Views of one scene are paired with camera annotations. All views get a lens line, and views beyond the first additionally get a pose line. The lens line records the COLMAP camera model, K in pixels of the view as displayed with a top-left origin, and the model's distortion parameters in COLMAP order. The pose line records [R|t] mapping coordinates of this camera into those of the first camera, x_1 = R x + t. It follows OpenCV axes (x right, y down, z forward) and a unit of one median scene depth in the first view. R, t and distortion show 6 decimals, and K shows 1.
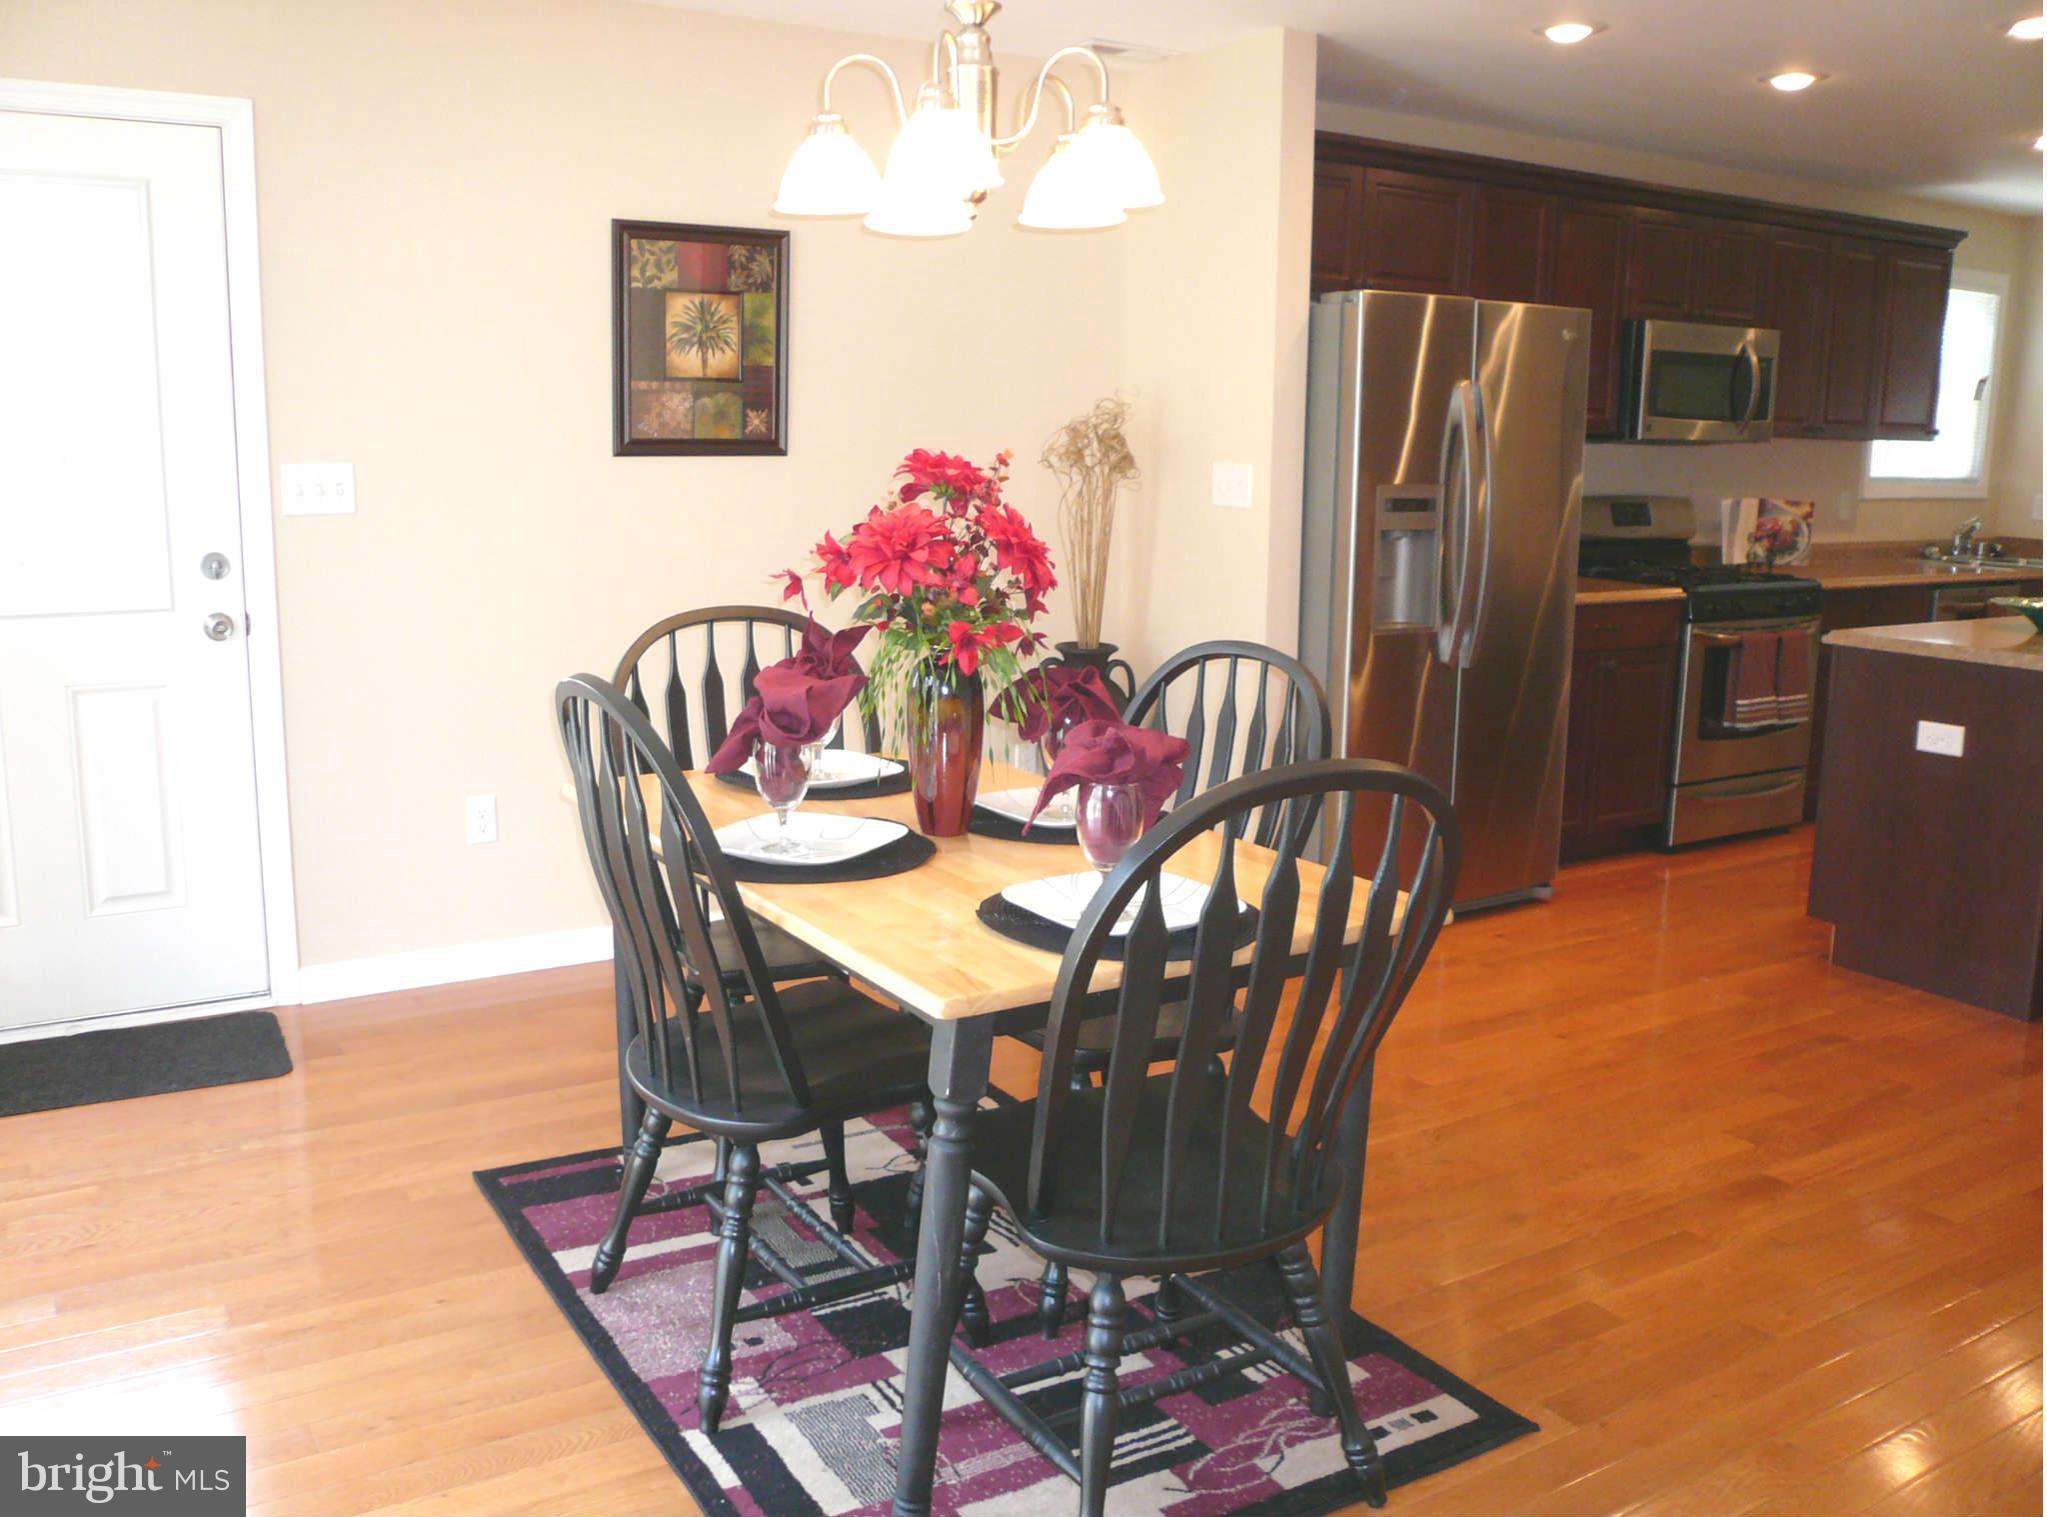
lens RADIAL K [[1704.3, 0, 1014.1], [0, 1704.3, 722.4], [0, 0, 1]] dist [-0.132690, 0.143073]
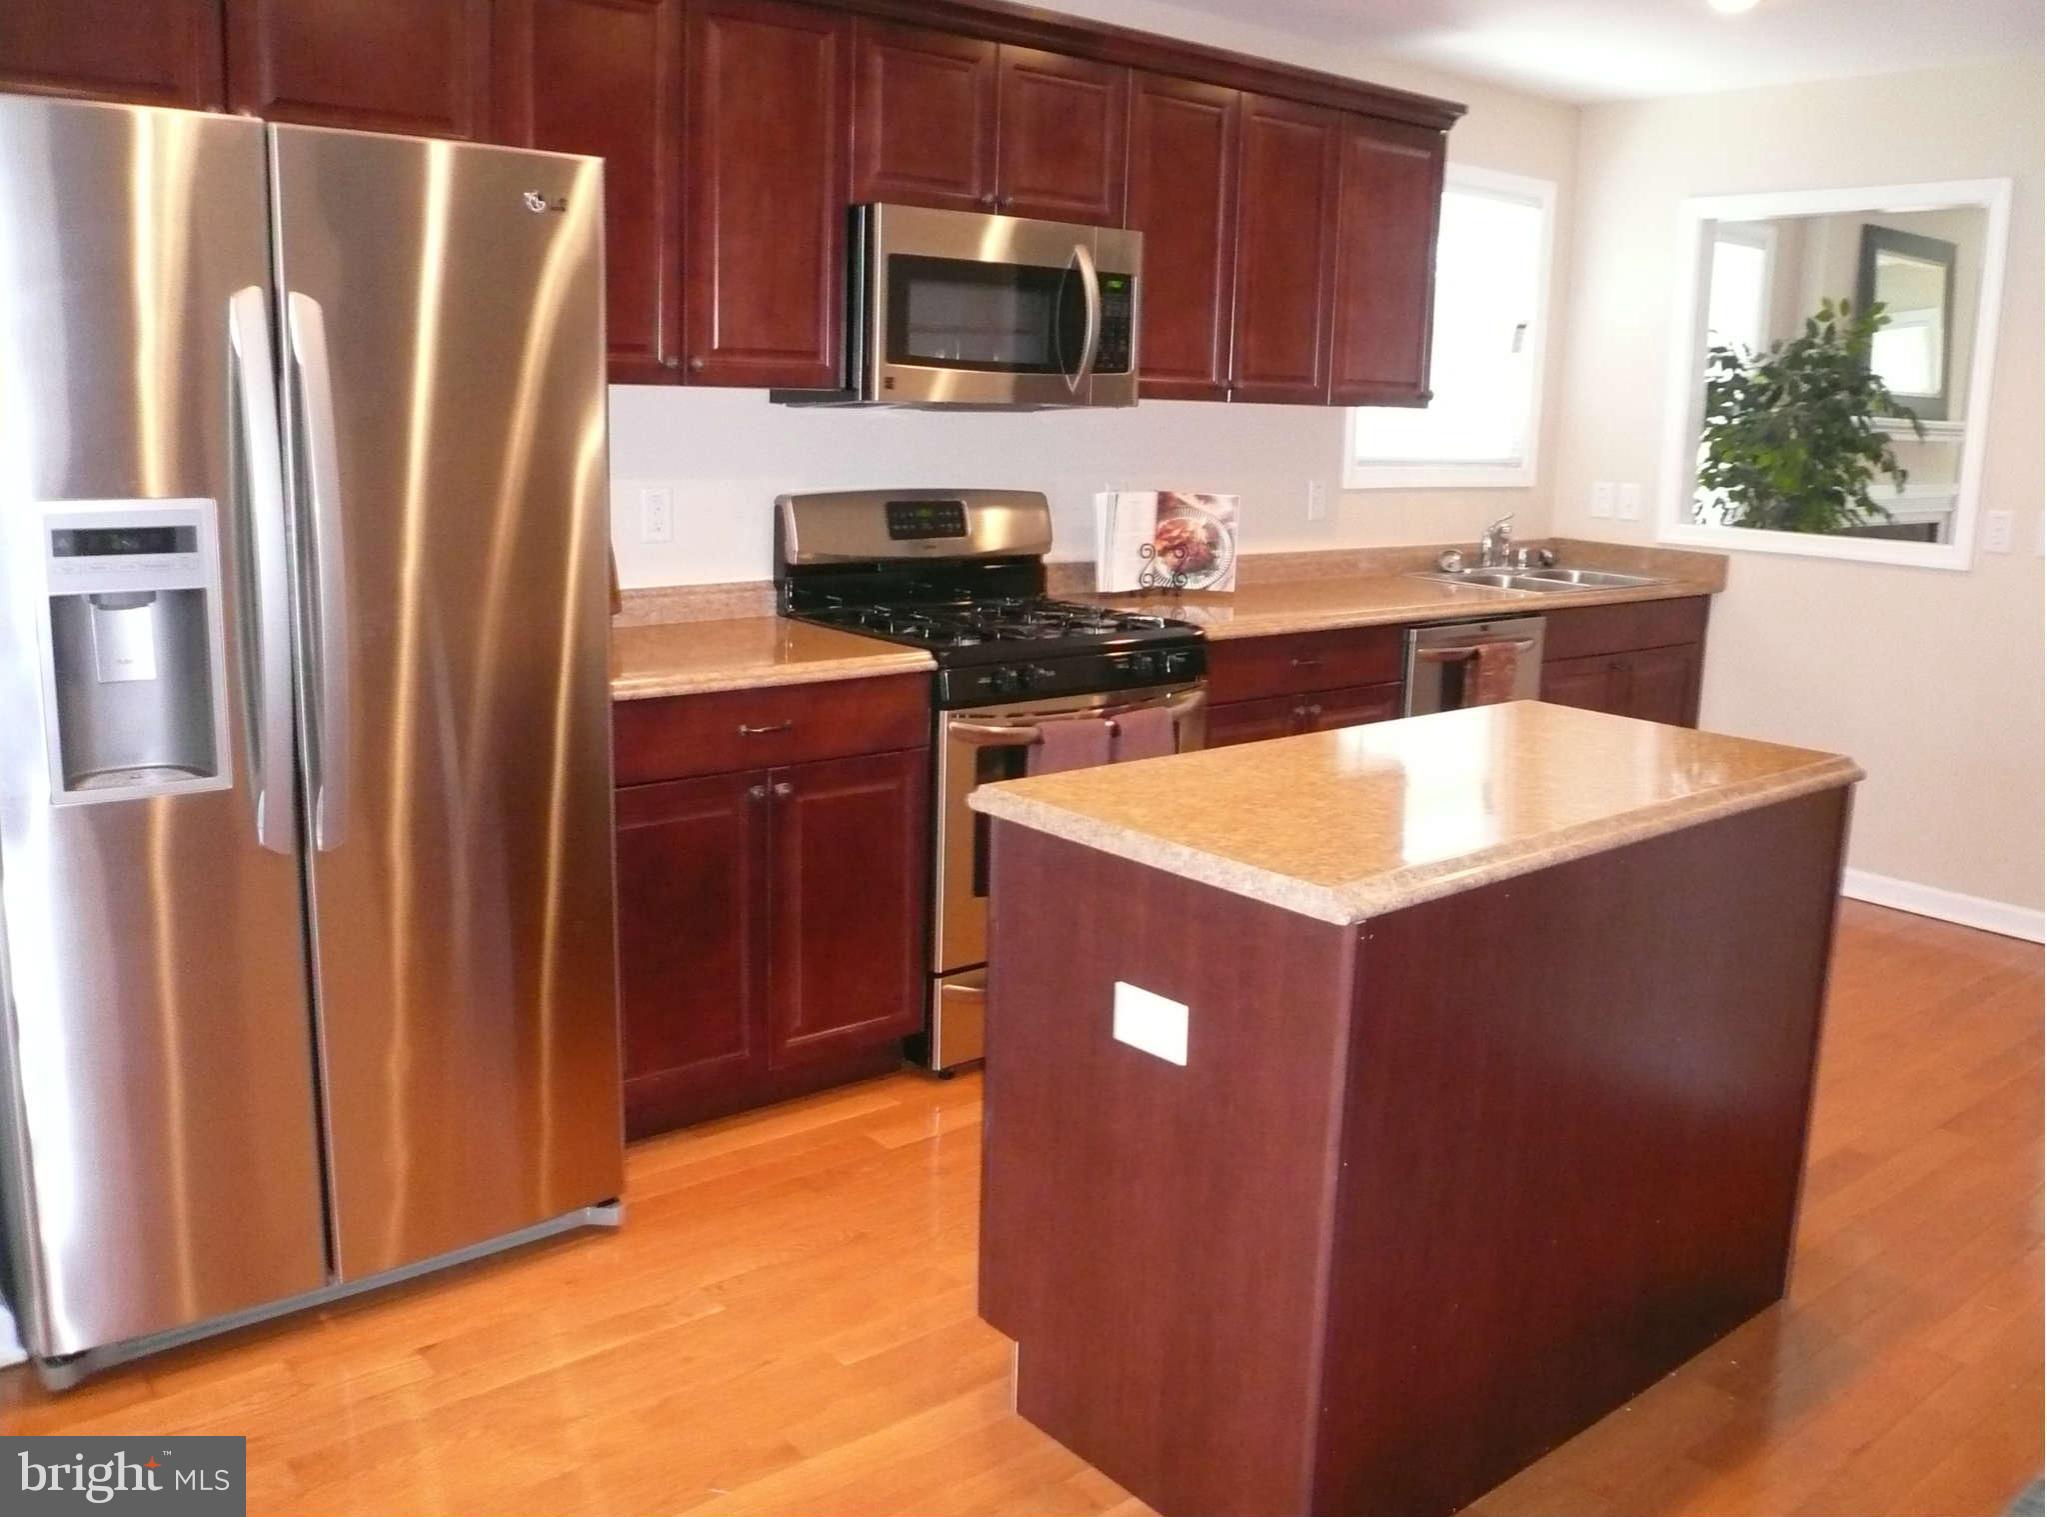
lens RADIAL K [[1704.3, 0, 1014.1], [0, 1704.3, 722.4], [0, 0, 1]] dist [-0.132690, 0.143073]
pose [[0.989654, -0.014273, 0.142765, 0.334876], [0.011005, 0.999660, 0.023657, -0.067749], [-0.143054, -0.021841, 0.989474, 0.387333]]
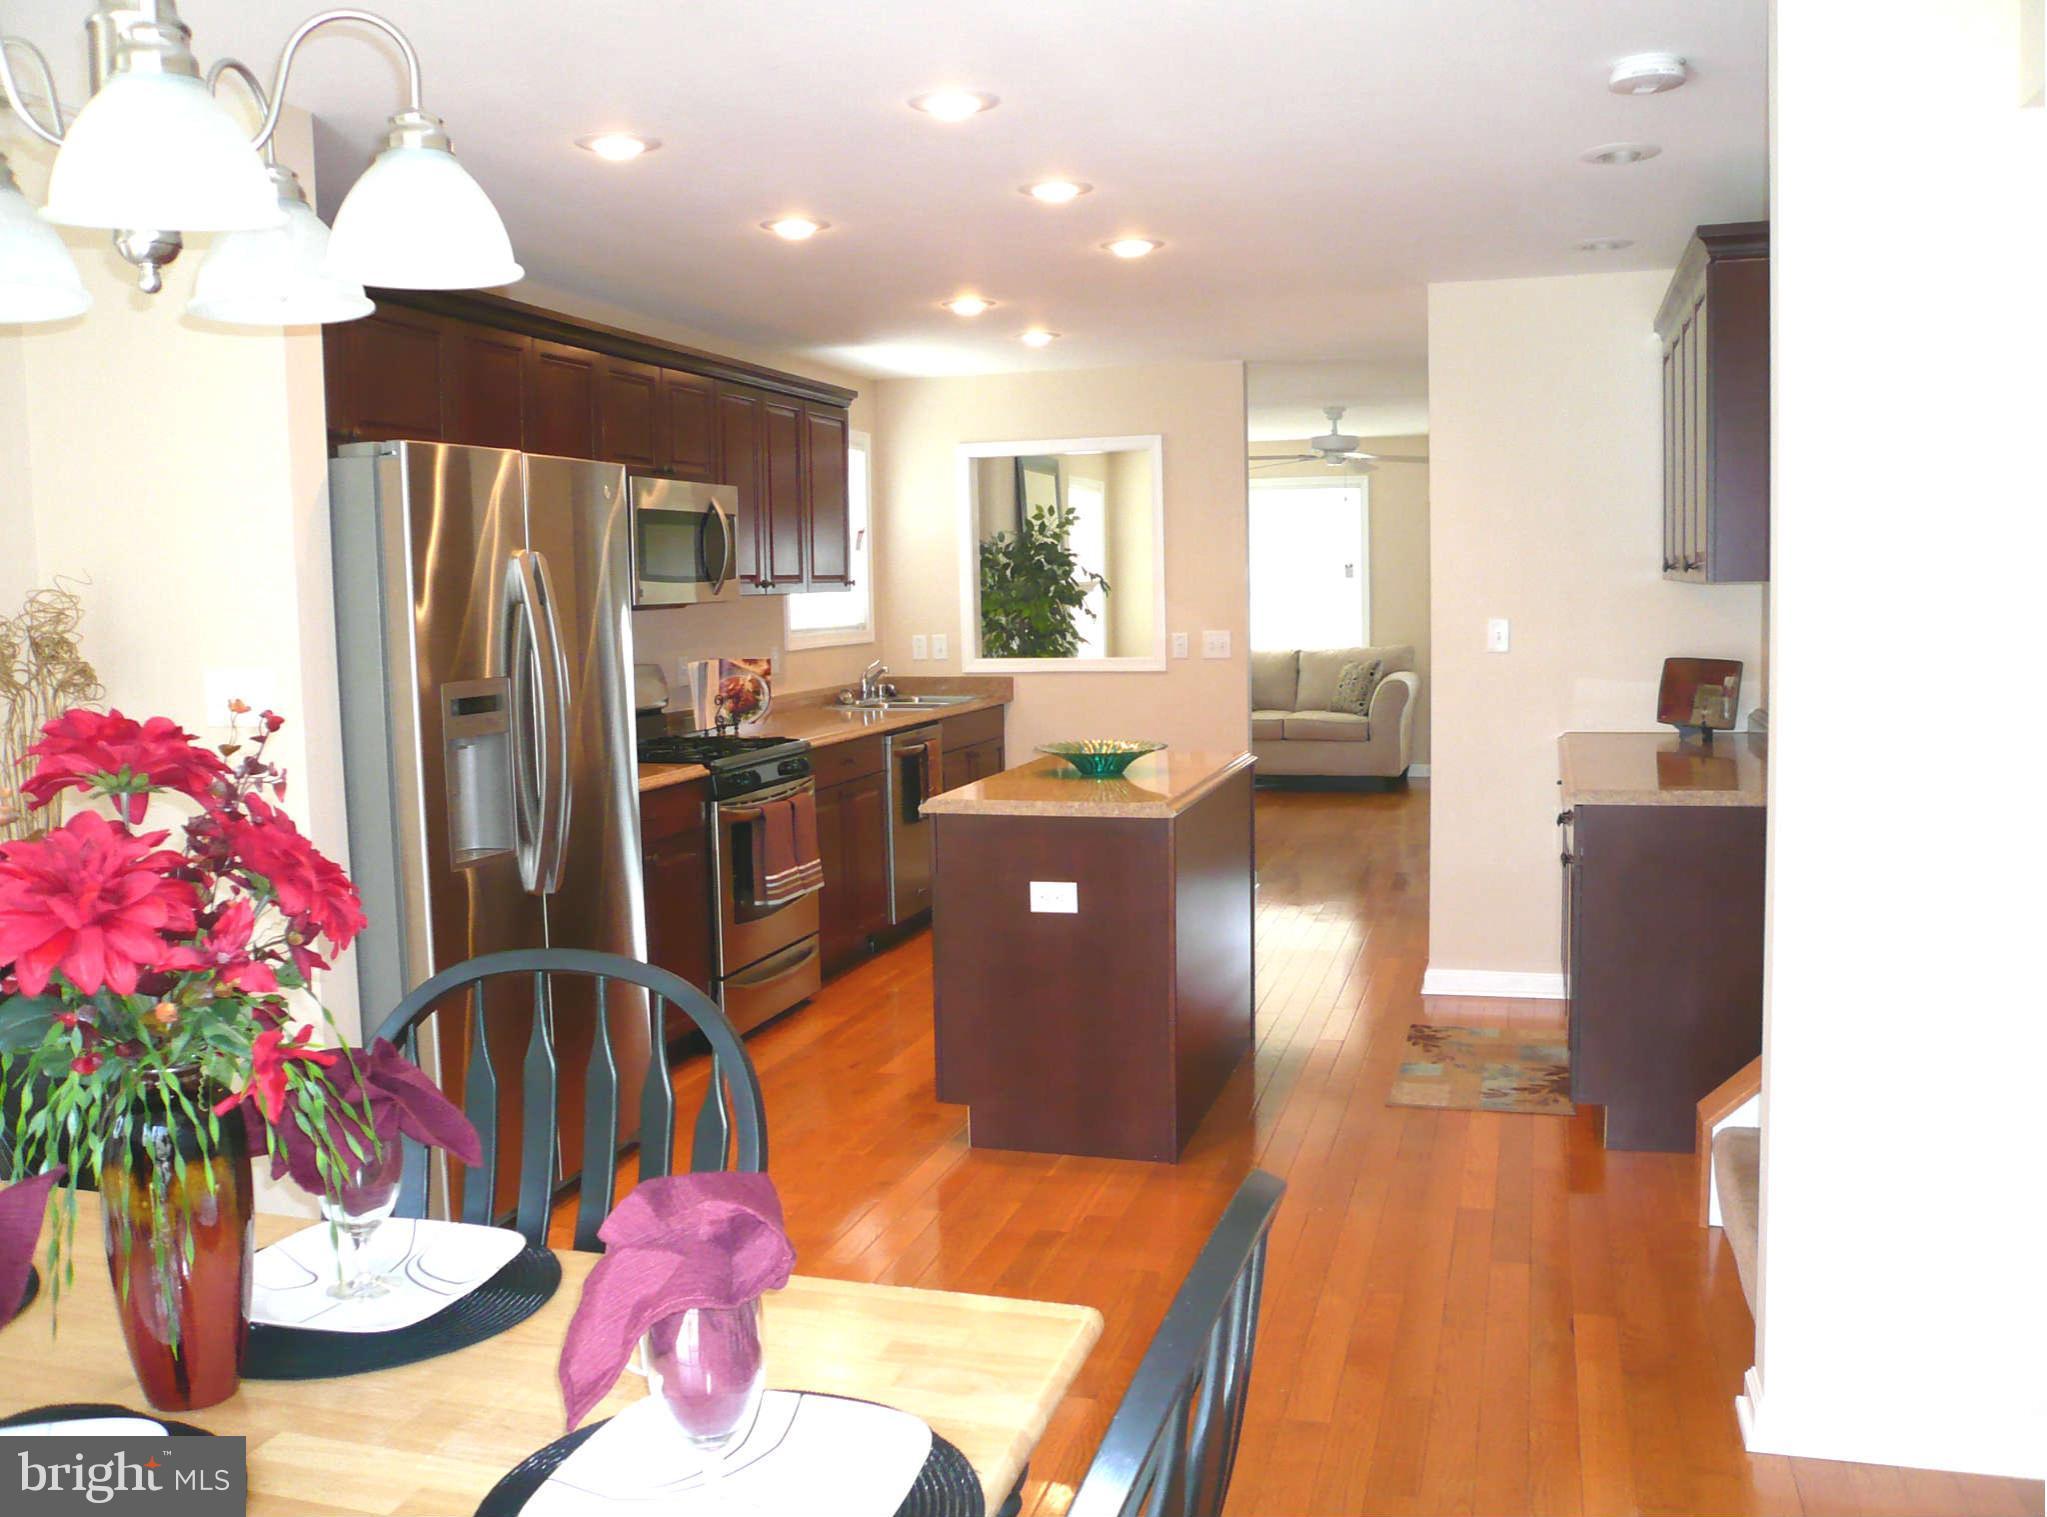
lens RADIAL K [[1704.3, 0, 1014.1], [0, 1704.3, 722.4], [0, 0, 1]] dist [-0.132690, 0.143073]
pose [[0.747903, -0.082984, 0.658600, -0.081295], [0.142992, 0.989003, -0.037766, -0.042665], [-0.648224, 0.122420, 0.751545, 0.185172]]
